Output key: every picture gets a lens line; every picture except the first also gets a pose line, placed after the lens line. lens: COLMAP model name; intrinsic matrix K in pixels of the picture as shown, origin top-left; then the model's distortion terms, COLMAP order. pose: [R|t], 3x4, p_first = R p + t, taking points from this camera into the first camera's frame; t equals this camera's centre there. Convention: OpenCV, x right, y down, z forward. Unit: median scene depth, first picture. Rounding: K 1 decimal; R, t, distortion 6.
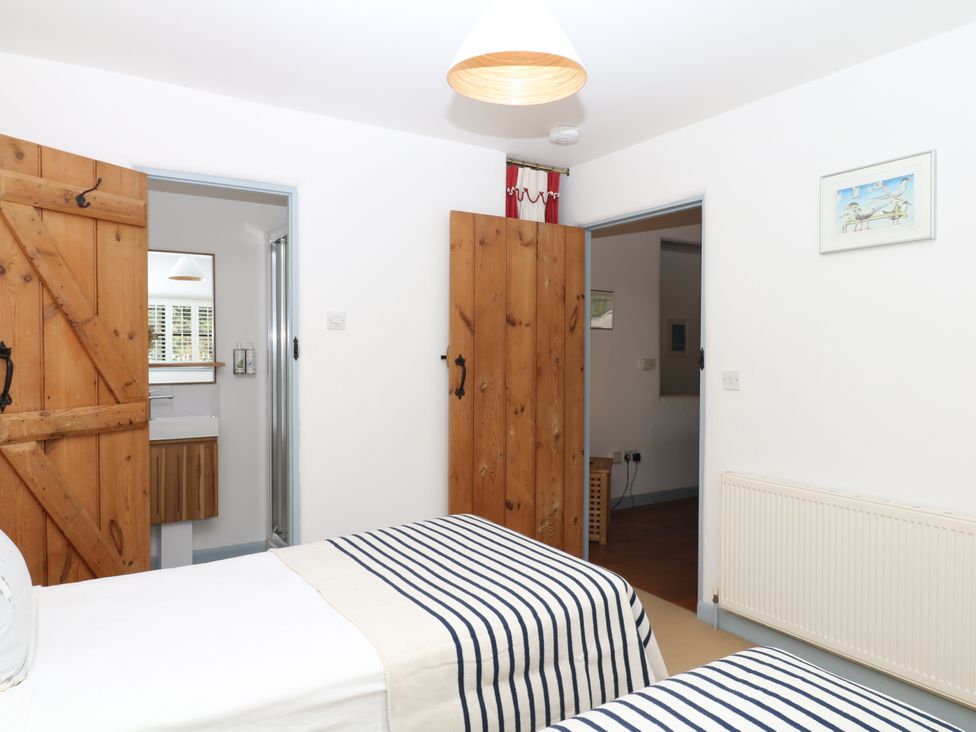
lens RADIAL K [[684.0, 0, 478.2], [0, 684.0, 364.3], [0, 0, 1]] dist [0.013161, -0.027559]
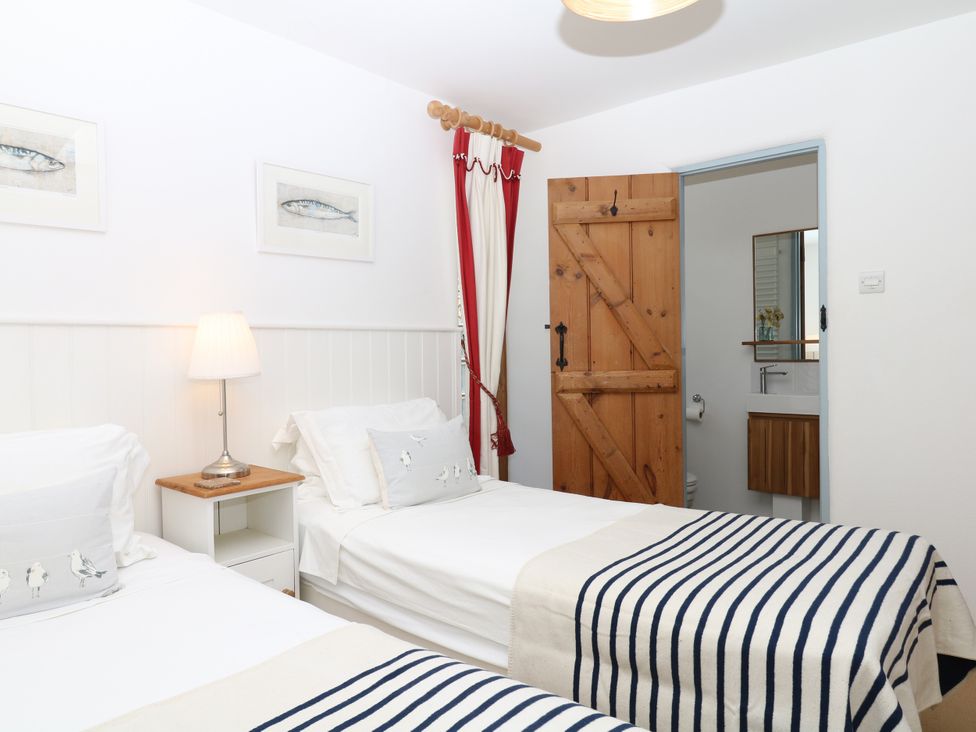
lens RADIAL K [[684.0, 0, 478.2], [0, 684.0, 364.3], [0, 0, 1]] dist [0.013161, -0.027559]
pose [[0.271501, 0.014511, -0.962329, 0.589260], [-0.006149, 0.999892, 0.013343, 0.034469], [0.962418, 0.002295, 0.271561, 0.397019]]
